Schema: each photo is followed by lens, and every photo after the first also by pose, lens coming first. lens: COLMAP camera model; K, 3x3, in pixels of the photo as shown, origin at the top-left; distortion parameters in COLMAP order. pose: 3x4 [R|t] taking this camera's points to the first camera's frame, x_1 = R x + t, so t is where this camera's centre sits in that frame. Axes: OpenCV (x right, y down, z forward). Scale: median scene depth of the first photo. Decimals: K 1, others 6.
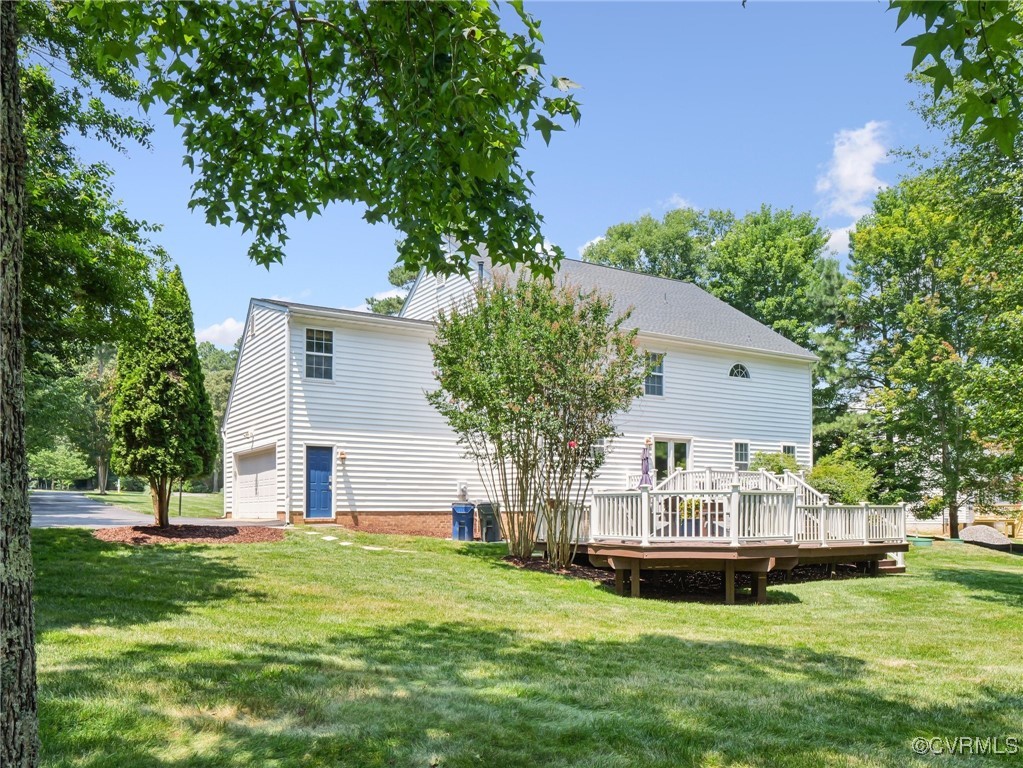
lens RADIAL K [[816.9, 0, 510.2], [0, 816.9, 385.2], [0, 0, 1]] dist [-0.031043, 0.000641]
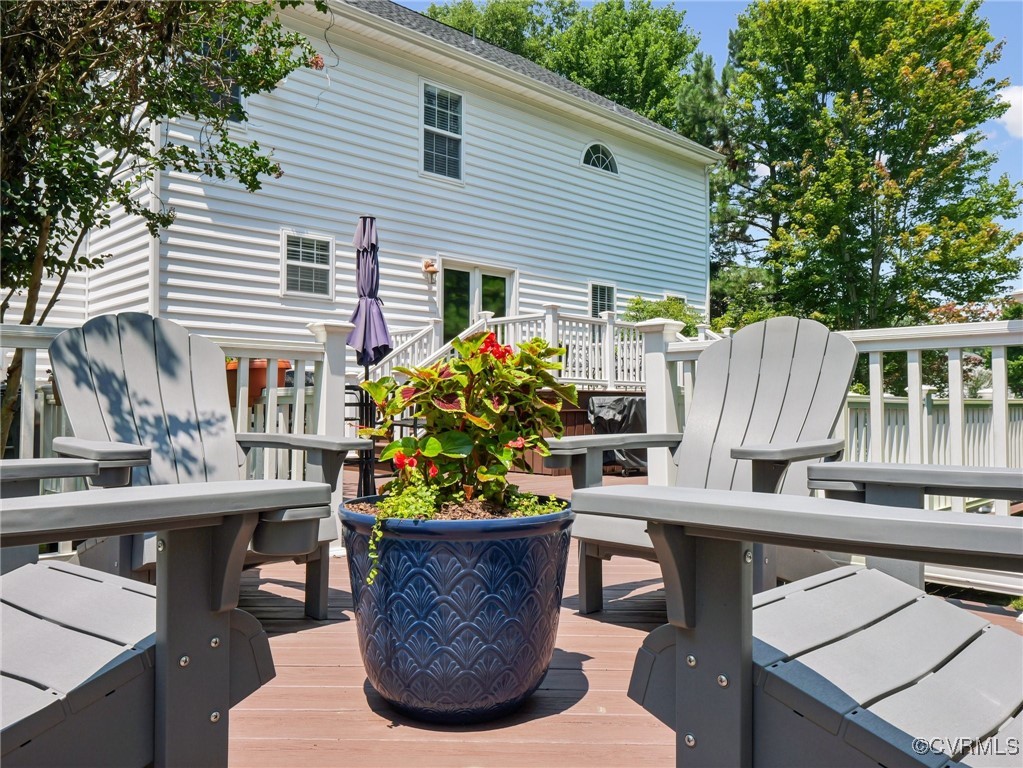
lens RADIAL K [[816.9, 0, 511.6], [0, 816.9, 383.1], [0, 0, 1]] dist [-0.031043, 0.000641]
pose [[0.976771, -0.015235, 0.213745, 0.101792], [-0.007788, 0.994287, 0.106458, 0.078446], [-0.214146, -0.105650, 0.971071, 0.461855]]
